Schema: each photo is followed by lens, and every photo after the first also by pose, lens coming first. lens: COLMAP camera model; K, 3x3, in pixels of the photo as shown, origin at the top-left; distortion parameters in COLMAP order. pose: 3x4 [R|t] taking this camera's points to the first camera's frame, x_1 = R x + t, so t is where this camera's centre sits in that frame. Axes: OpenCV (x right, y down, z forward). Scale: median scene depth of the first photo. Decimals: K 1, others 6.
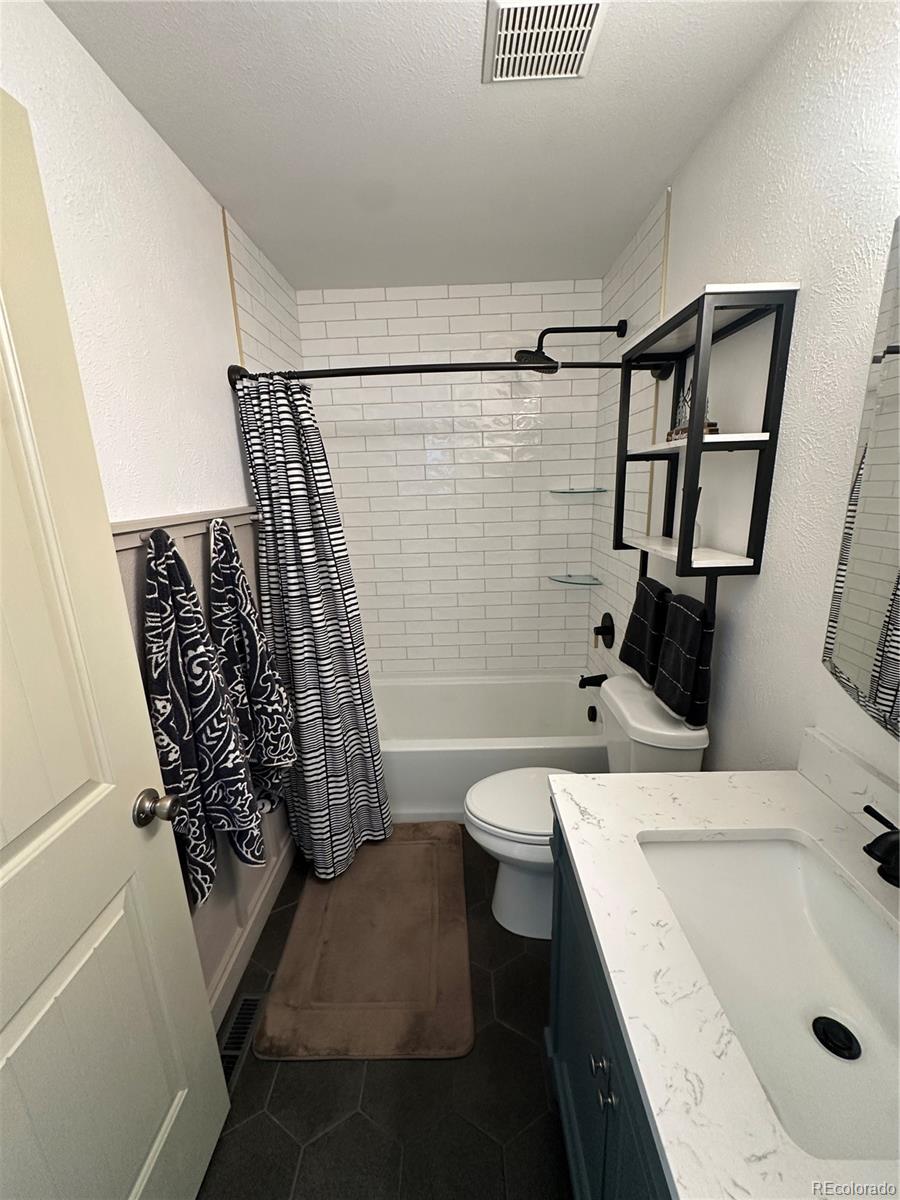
lens RADIAL K [[481.9, 0, 452.3], [0, 481.9, 601.3], [0, 0, 1]] dist [-0.000024, -0.000063]
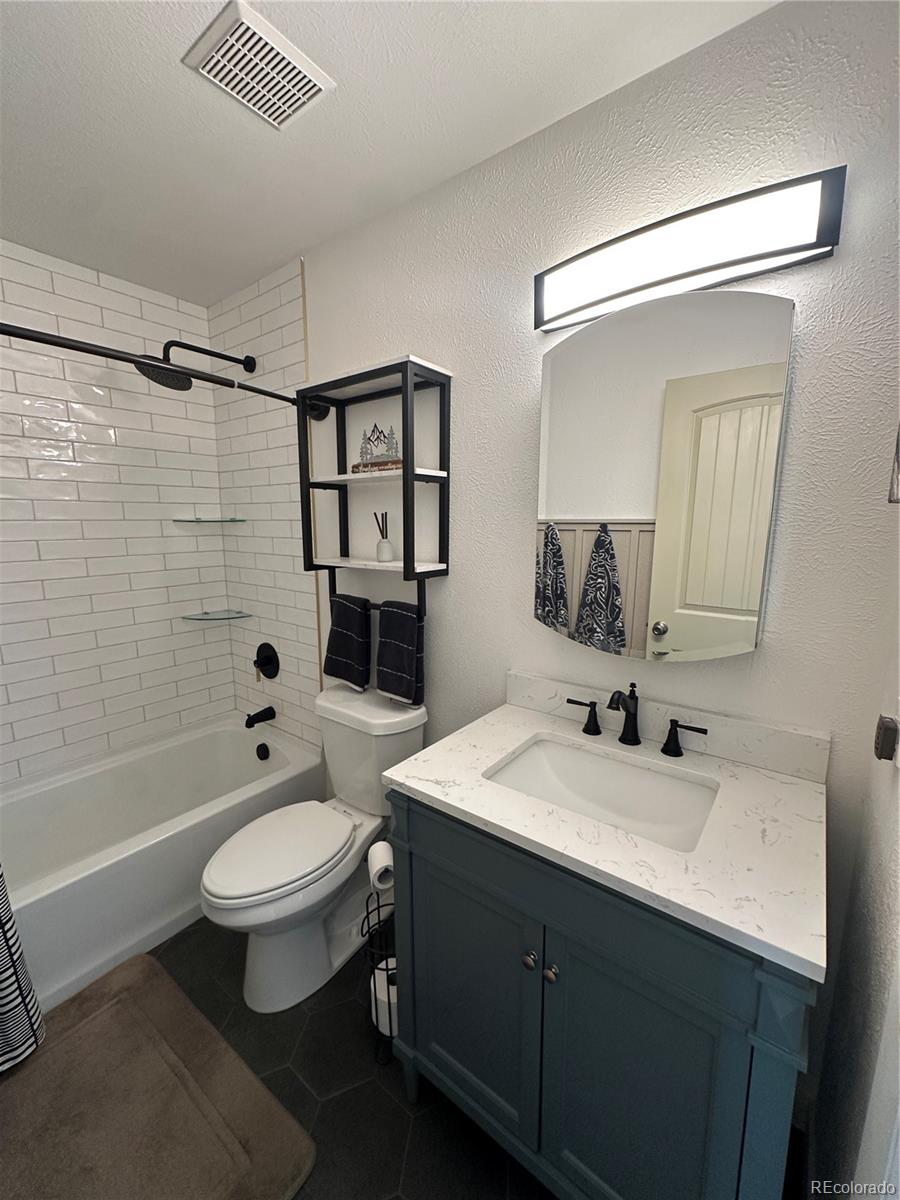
lens RADIAL K [[487.2, 0, 450.0], [0, 487.2, 600.0], [0, 0, 1]] dist [-0.002042, 0.004558]
pose [[0.605781, -0.100430, 0.789267, -0.347029], [0.175844, 0.984370, -0.009709, 0.021121], [-0.775956, 0.144669, 0.613973, 0.133880]]
